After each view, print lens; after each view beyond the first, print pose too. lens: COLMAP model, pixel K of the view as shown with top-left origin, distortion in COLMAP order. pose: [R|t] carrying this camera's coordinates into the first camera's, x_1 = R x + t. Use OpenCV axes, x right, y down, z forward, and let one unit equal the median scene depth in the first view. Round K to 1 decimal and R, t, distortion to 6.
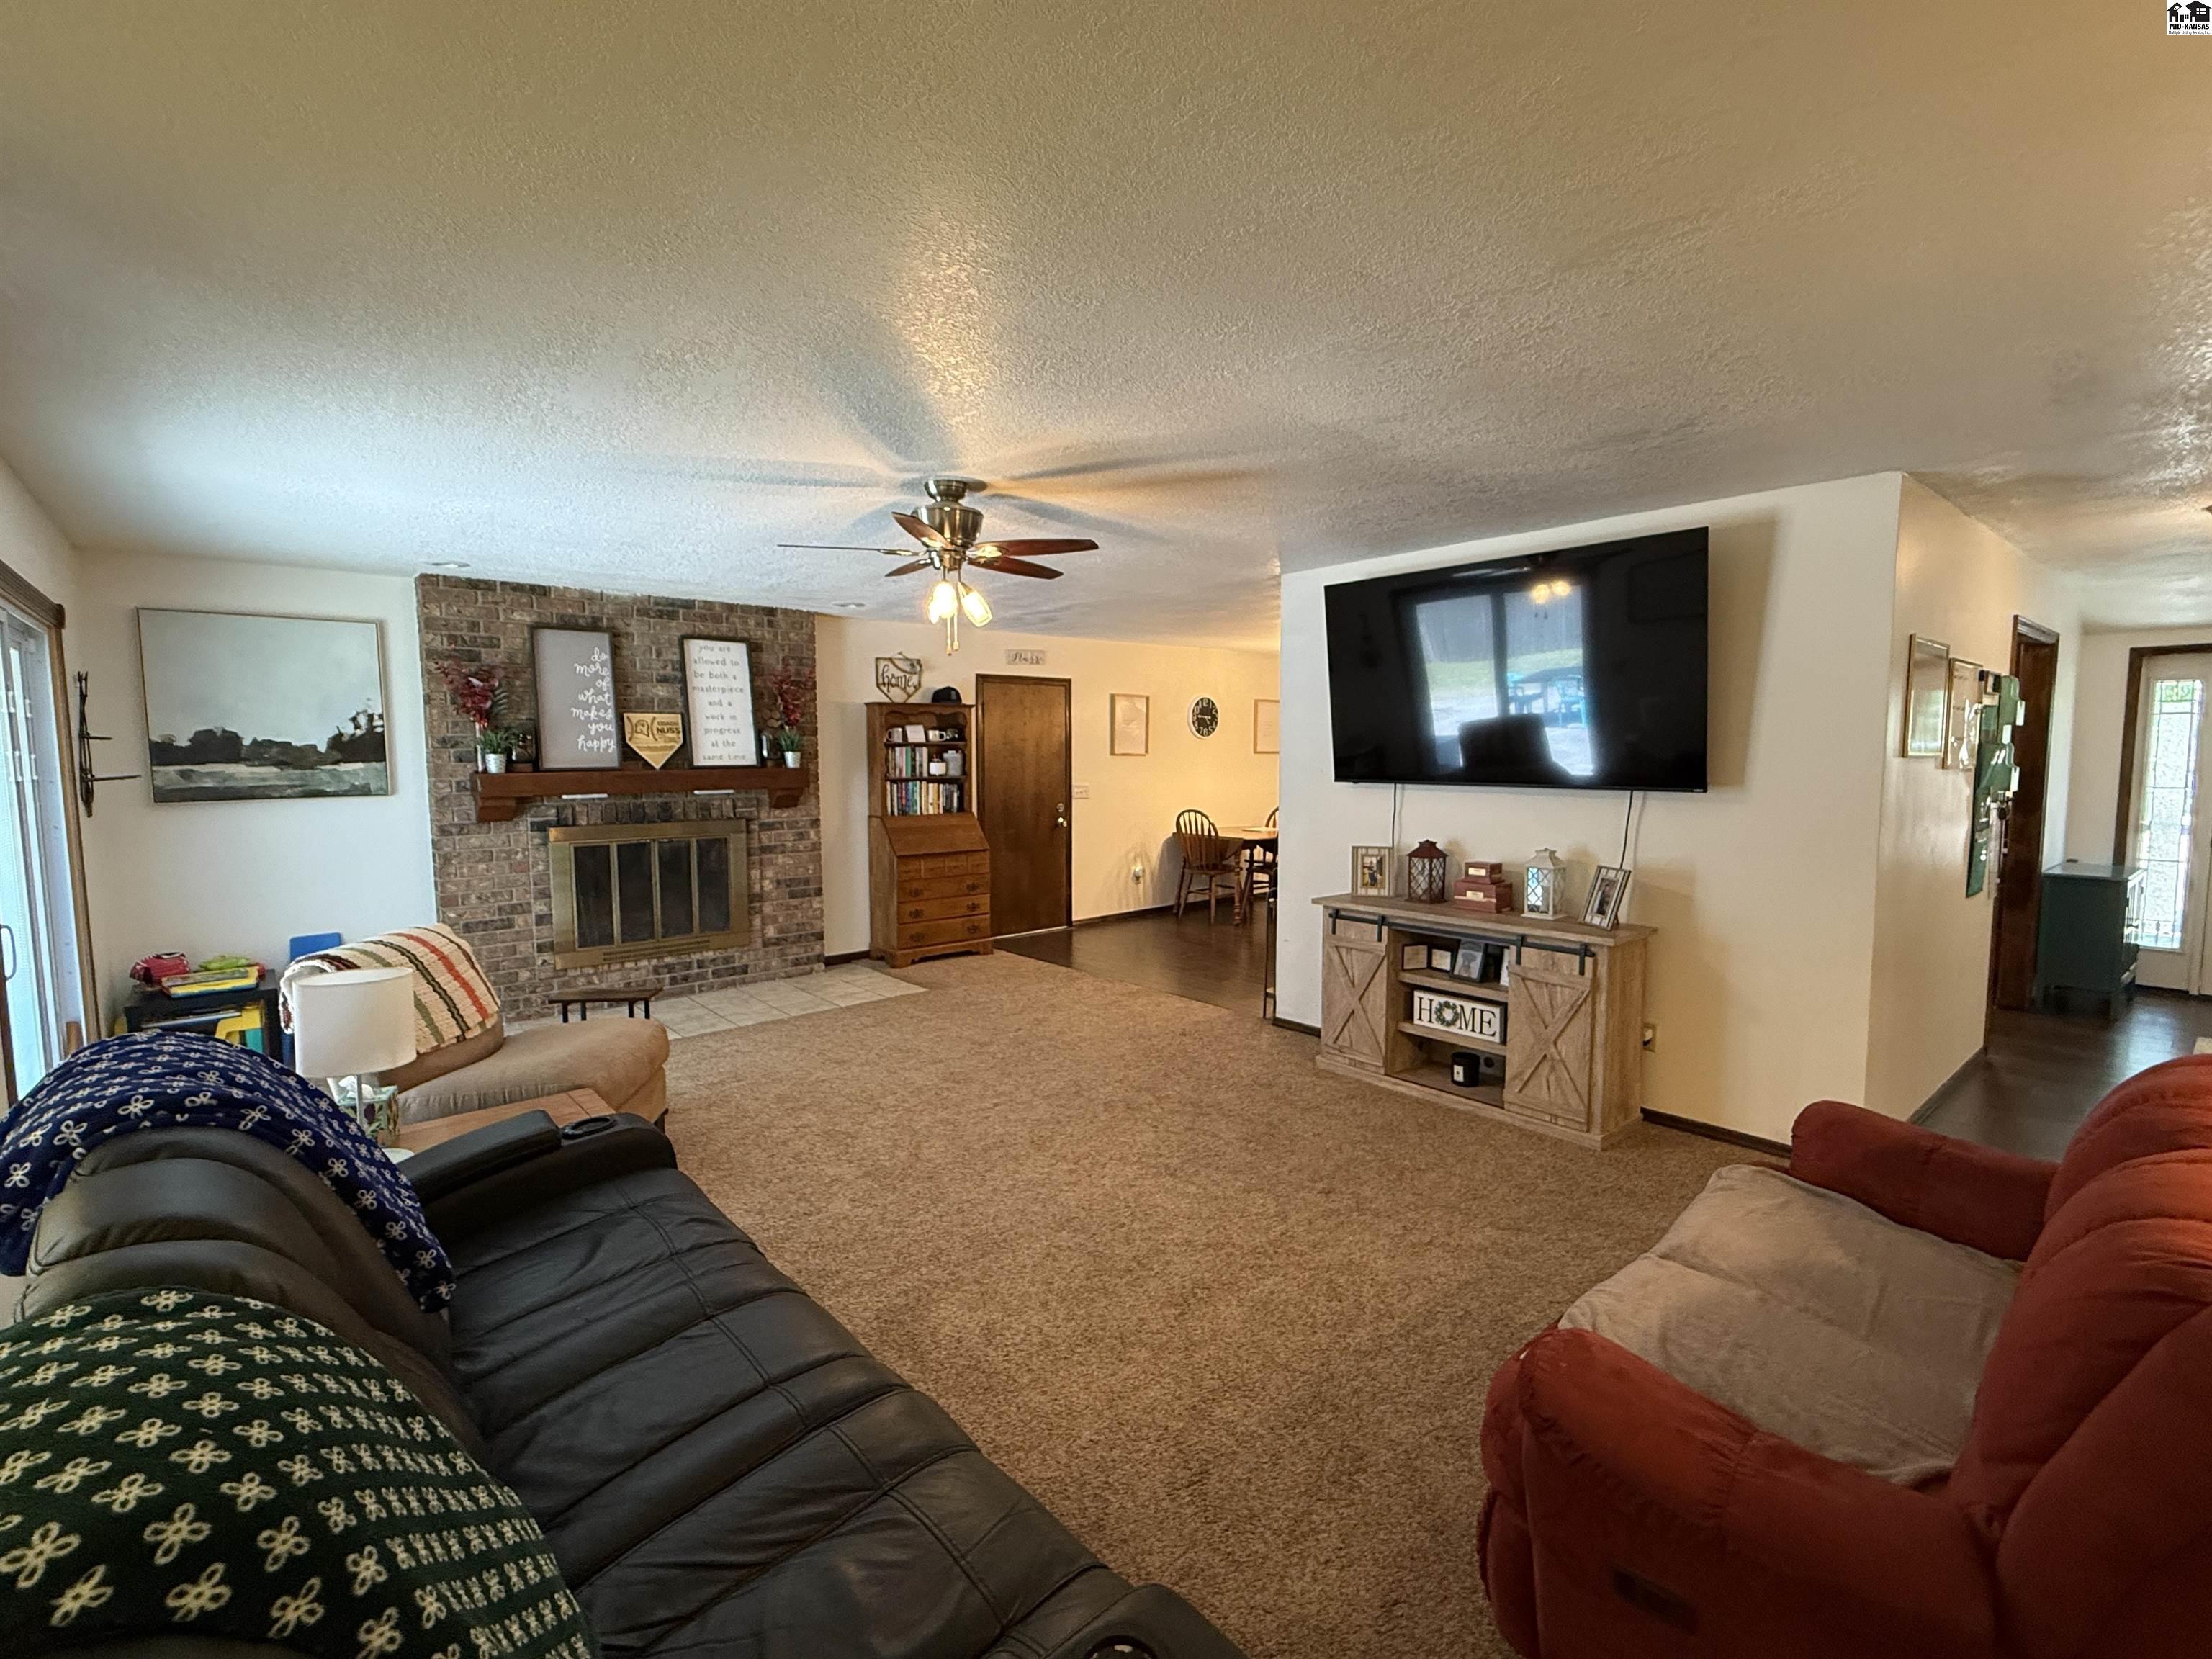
lens RADIAL K [[975.0, 0, 1112.8], [0, 975.0, 831.3], [0, 0, 1]] dist [0.000684, -0.000276]
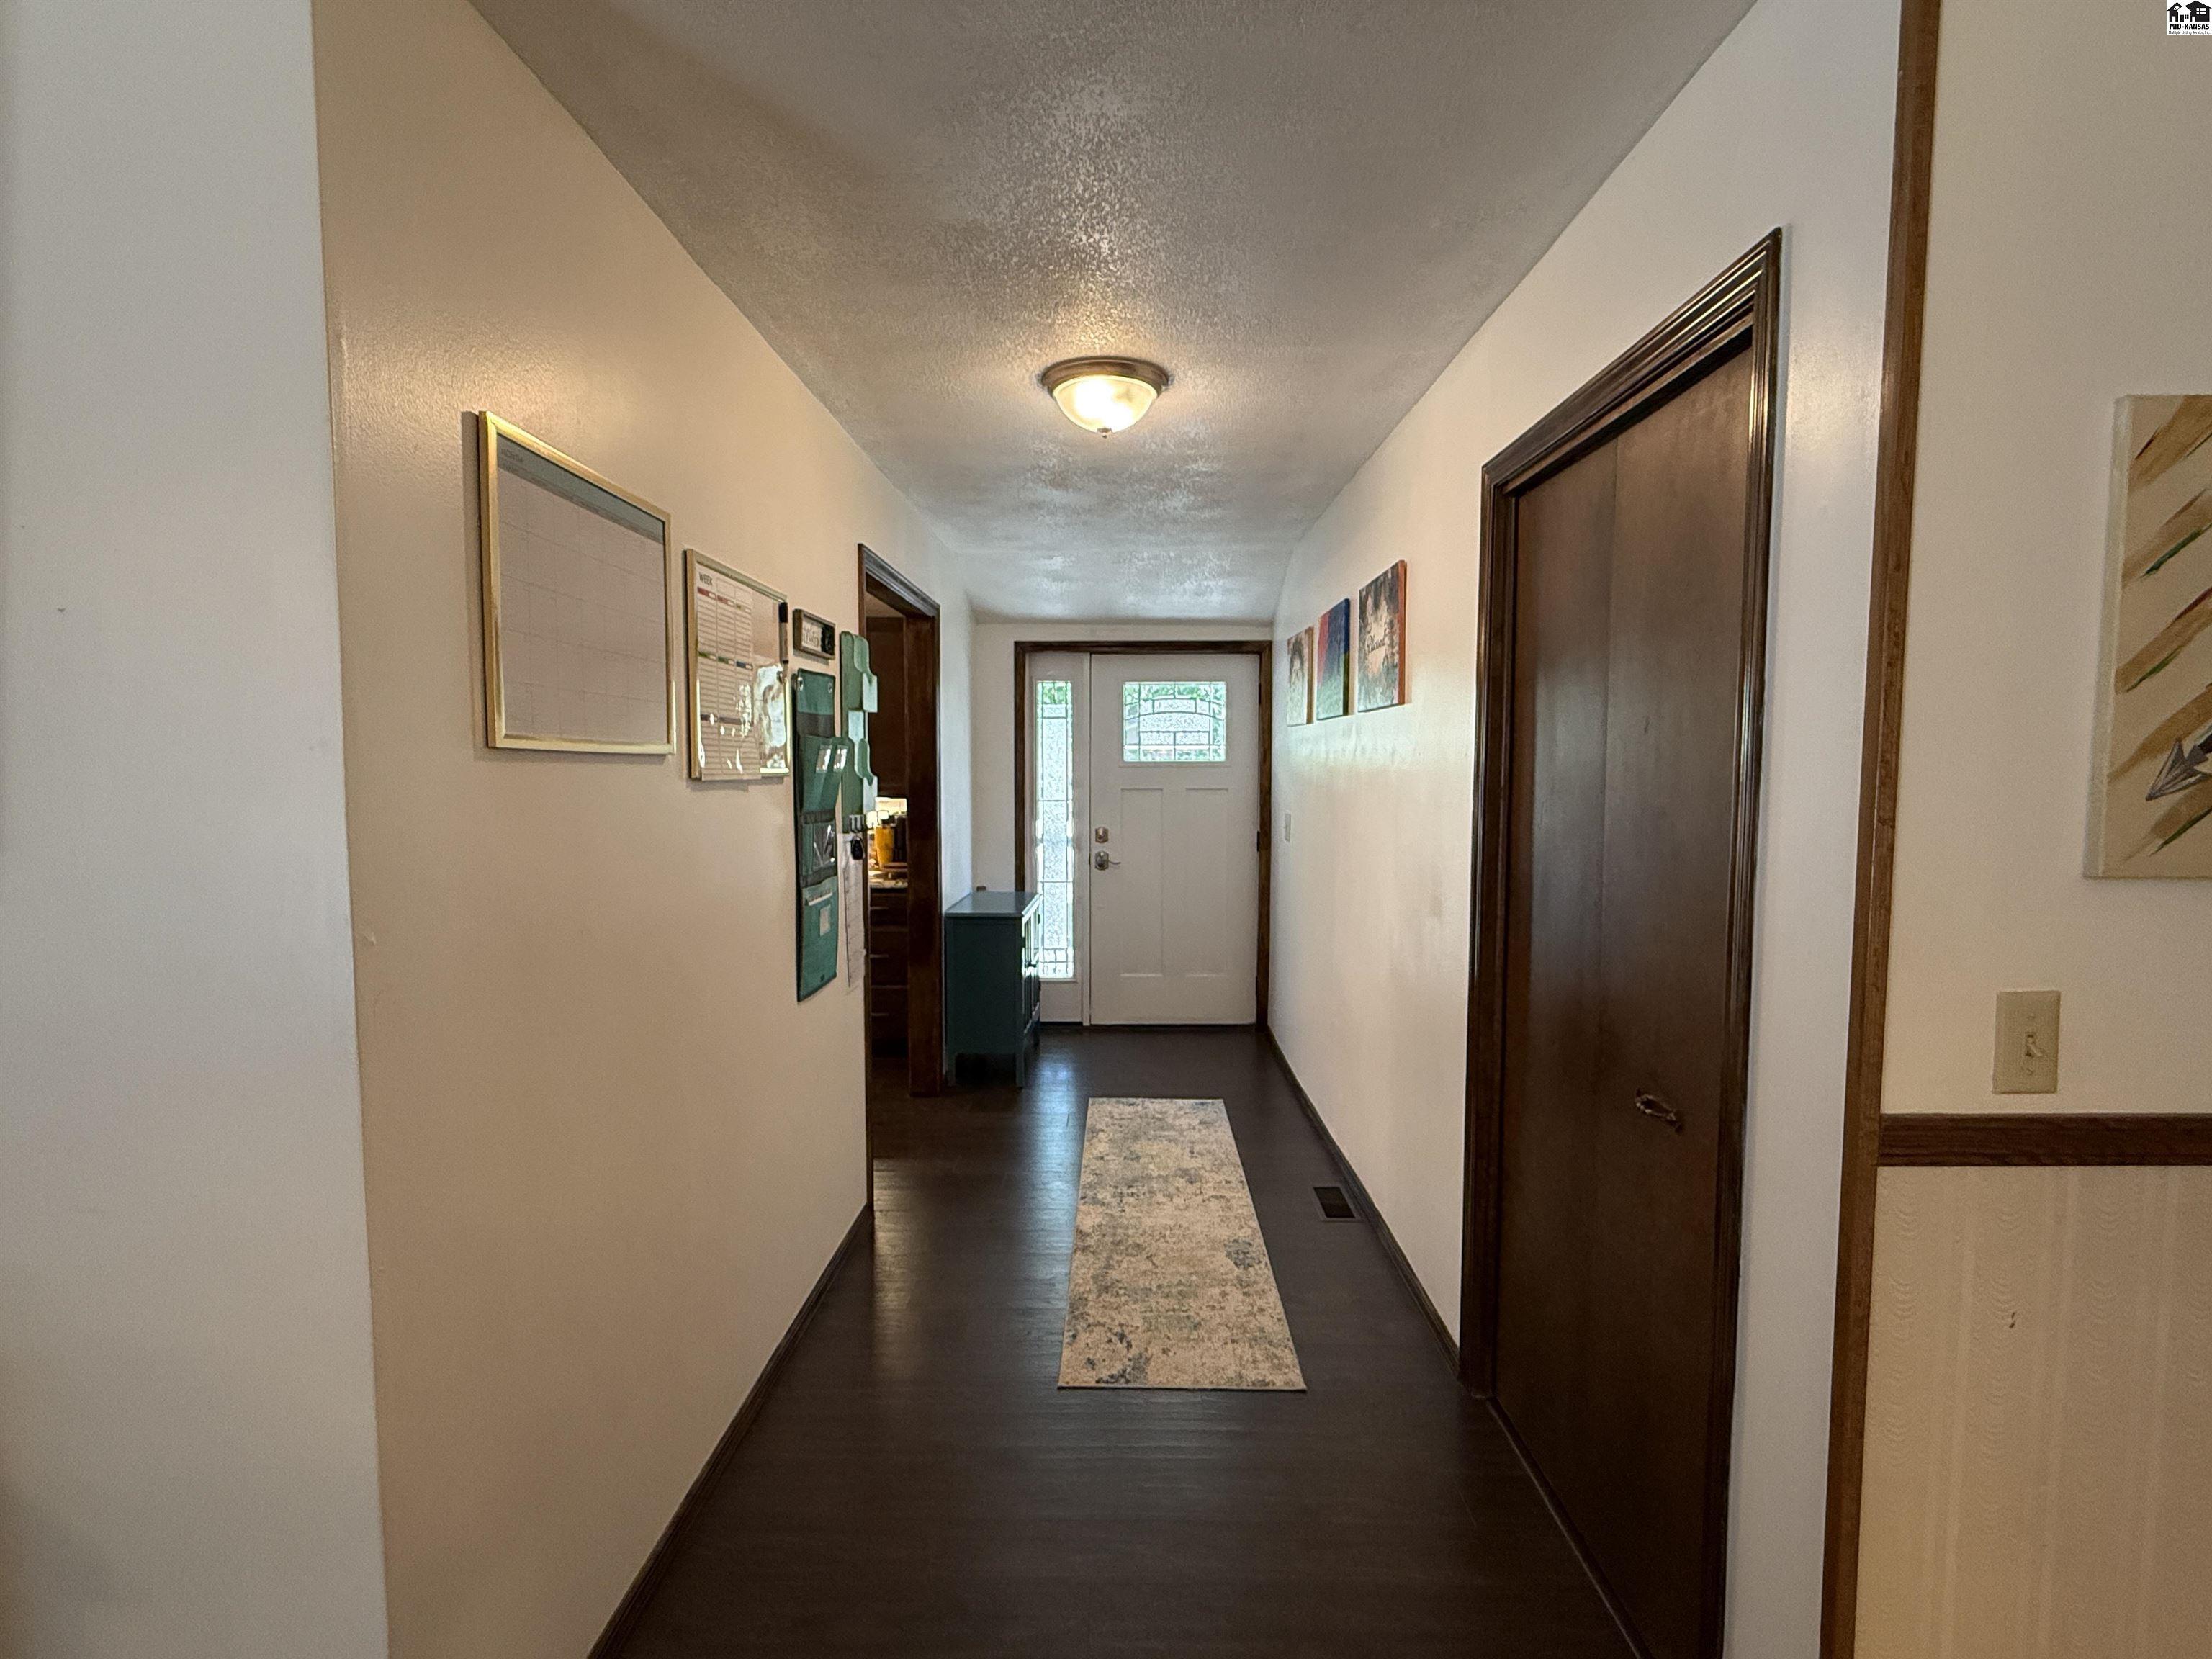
lens RADIAL K [[1030.8, 0, 1105.2], [0, 1030.8, 828.7], [0, 0, 1]] dist [-0.000115, -0.000010]
pose [[0.660604, -0.039830, 0.749677, 0.401178], [0.055305, 0.998460, 0.004313, -0.020584], [-0.748695, 0.038612, 0.661790, 0.338661]]
